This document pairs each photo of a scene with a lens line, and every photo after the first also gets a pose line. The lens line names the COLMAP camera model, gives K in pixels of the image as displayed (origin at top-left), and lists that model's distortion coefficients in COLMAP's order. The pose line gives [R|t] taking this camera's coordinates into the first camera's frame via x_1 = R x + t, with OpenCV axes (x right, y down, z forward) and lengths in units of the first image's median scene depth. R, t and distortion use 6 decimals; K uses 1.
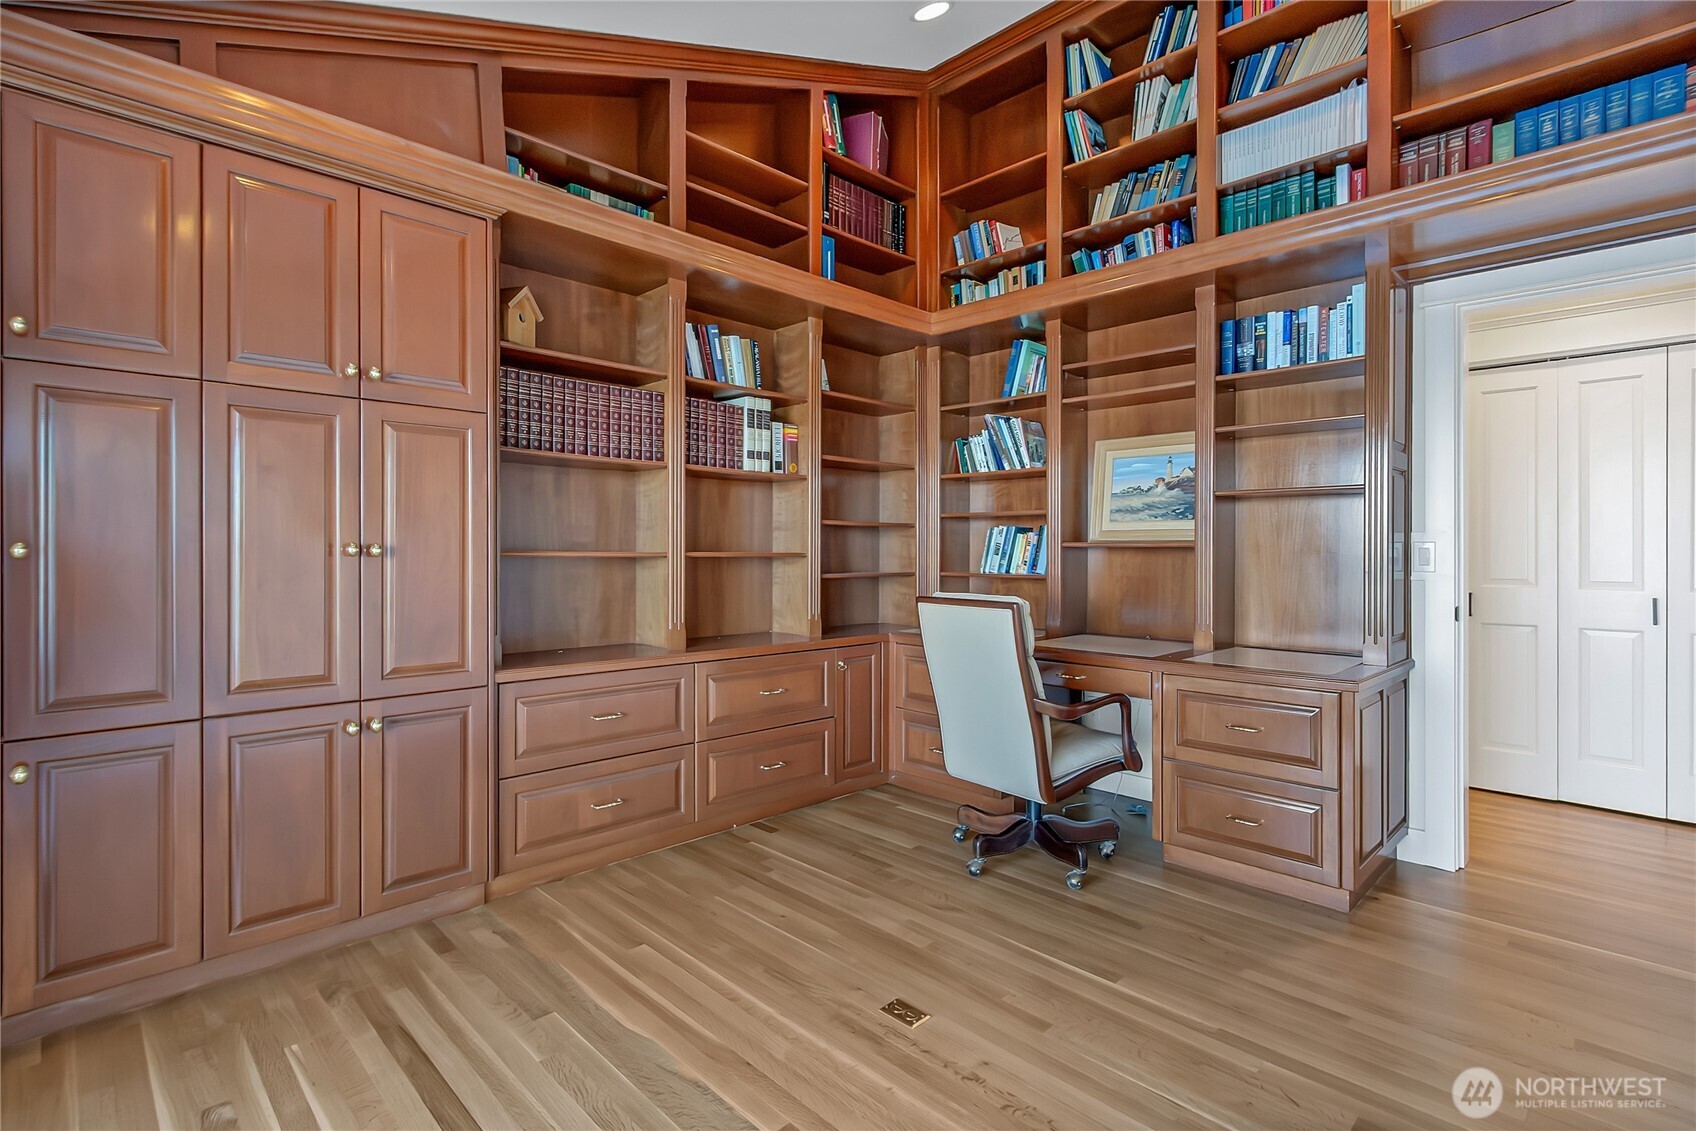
lens RADIAL K [[834.0, 0, 874.3], [0, 834.0, 550.6], [0, 0, 1]] dist [-0.001103, -0.000149]
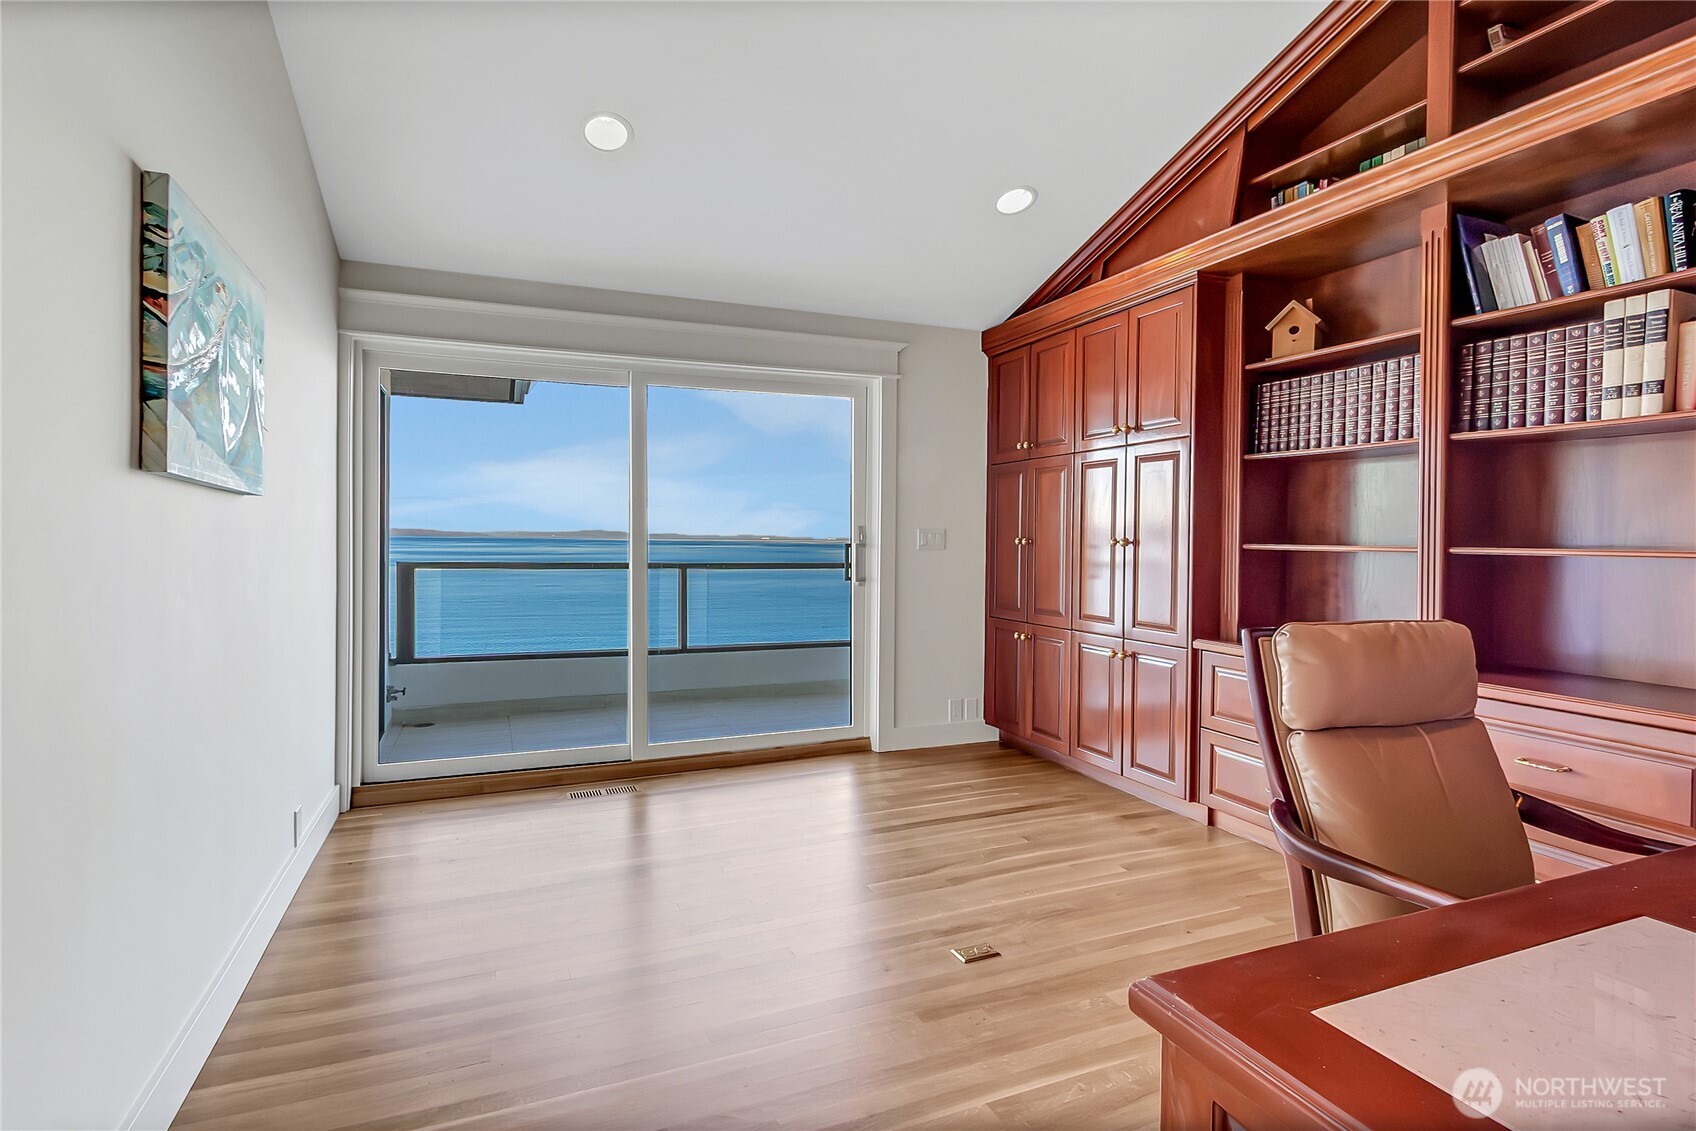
lens RADIAL K [[834.0, 0, 874.3], [0, 834.0, 550.6], [0, 0, 1]] dist [-0.001103, -0.000149]
pose [[-0.376584, 0.008996, -0.926339, 0.963214], [-0.010622, 0.999845, 0.014028, -0.001112], [0.926322, 0.015122, -0.376430, 1.103377]]
